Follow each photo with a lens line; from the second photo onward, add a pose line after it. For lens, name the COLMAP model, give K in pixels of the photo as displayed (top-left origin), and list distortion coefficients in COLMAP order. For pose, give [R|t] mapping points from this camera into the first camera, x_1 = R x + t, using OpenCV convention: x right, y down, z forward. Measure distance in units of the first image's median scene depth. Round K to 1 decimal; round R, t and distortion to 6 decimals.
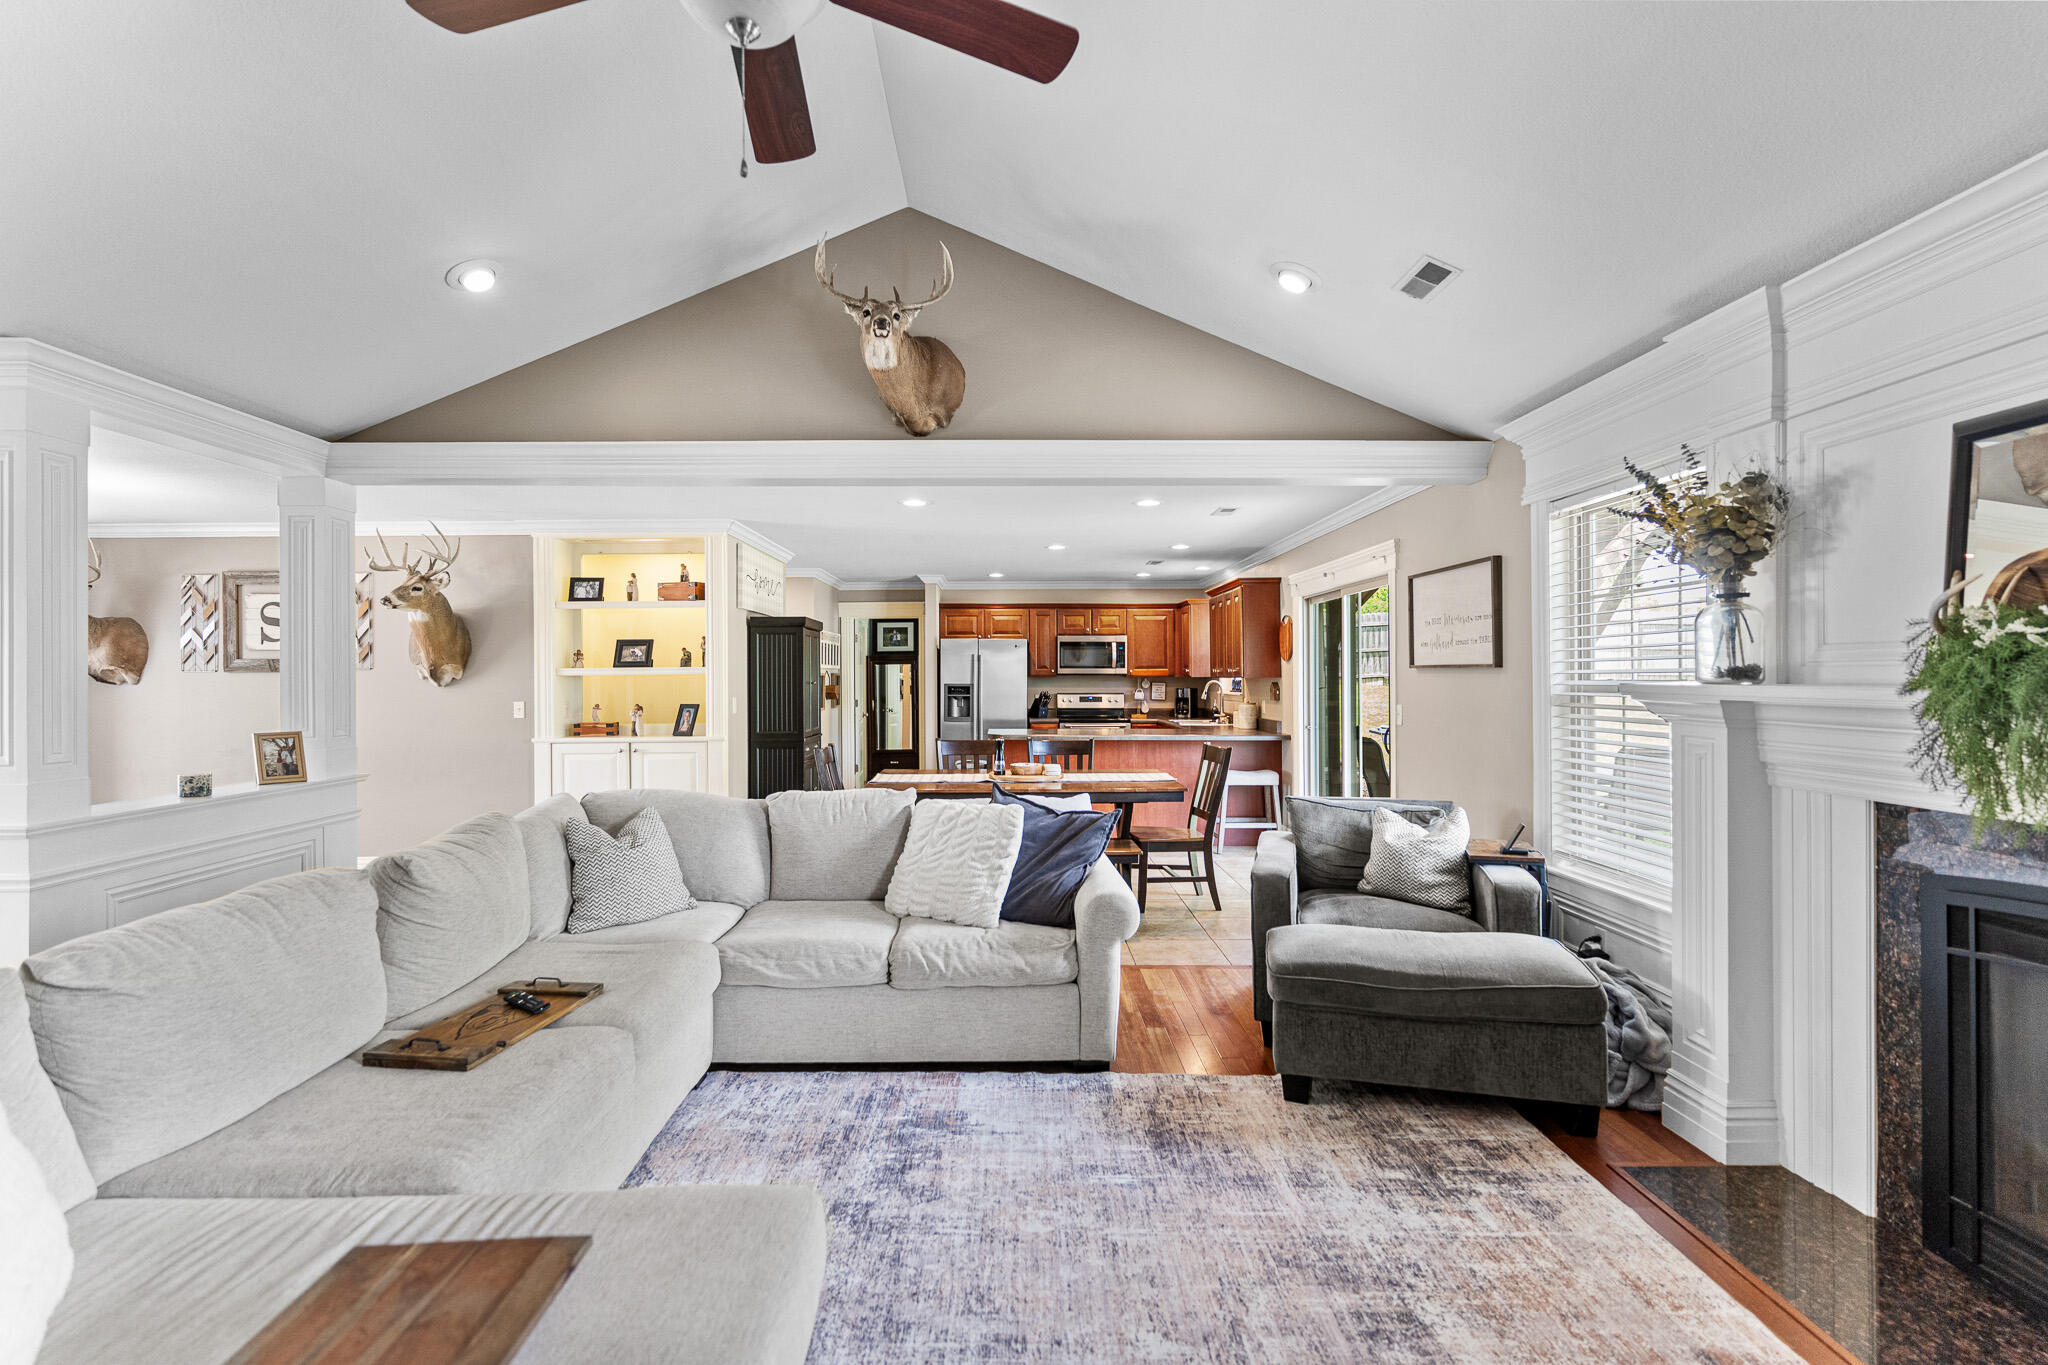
lens RADIAL K [[966.6, 0, 1020.1], [0, 966.6, 676.2], [0, 0, 1]] dist [-0.000146, 0.001077]
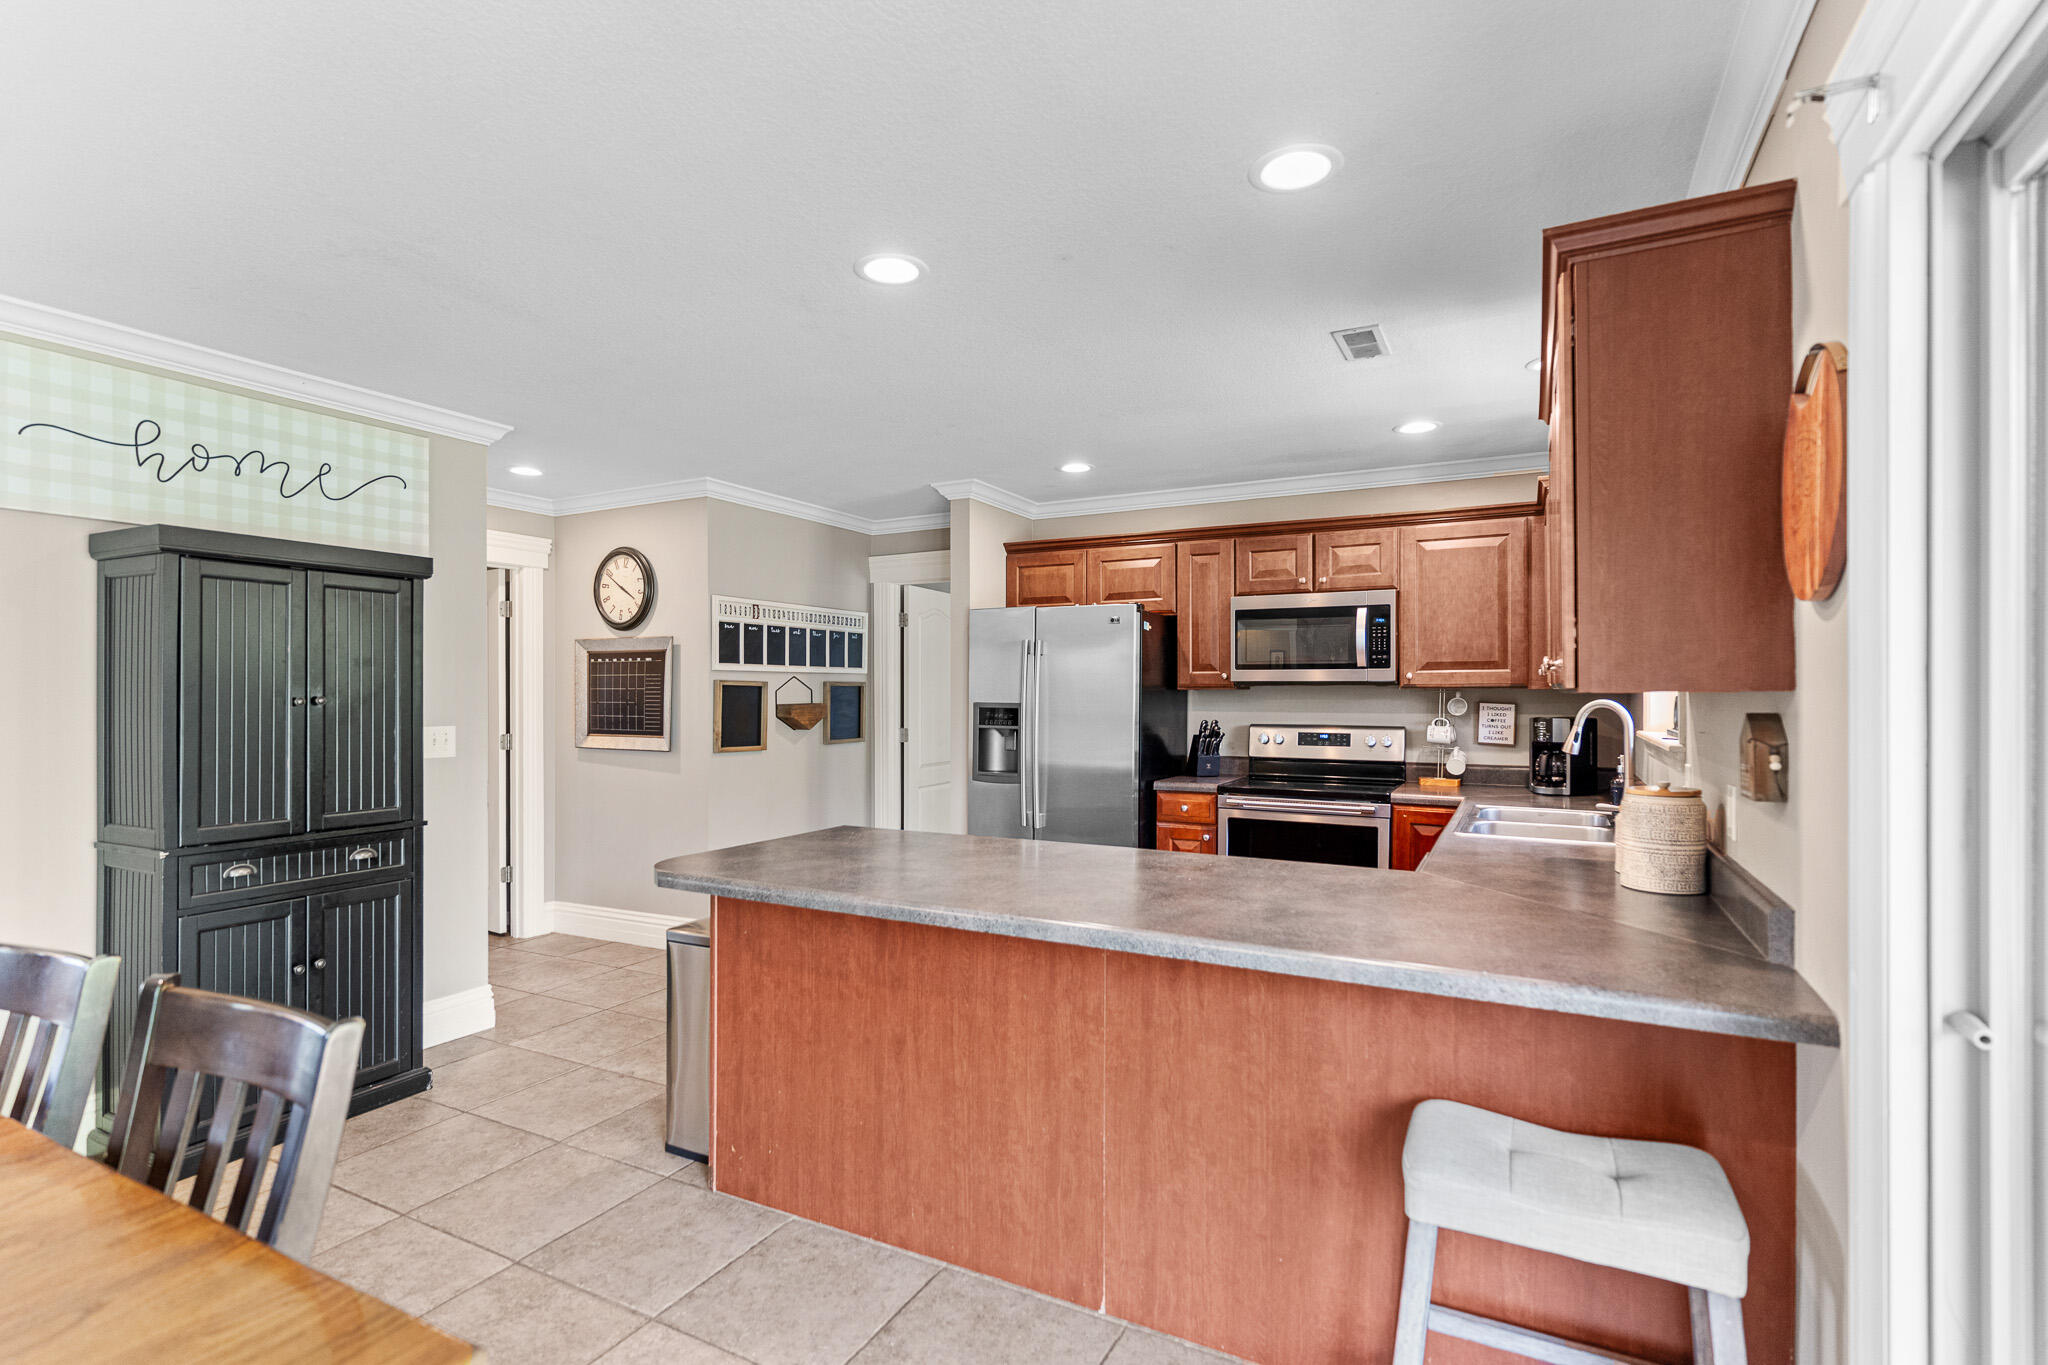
lens RADIAL K [[972.9, 0, 1020.1], [0, 972.9, 684.2], [0, 0, 1]] dist [0.000106, 0.000477]
pose [[0.880499, -0.000509, -0.474047, 0.468322], [-0.002063, 0.999986, -0.004905, 0.002865], [0.474043, 0.005296, 0.880486, 1.560741]]
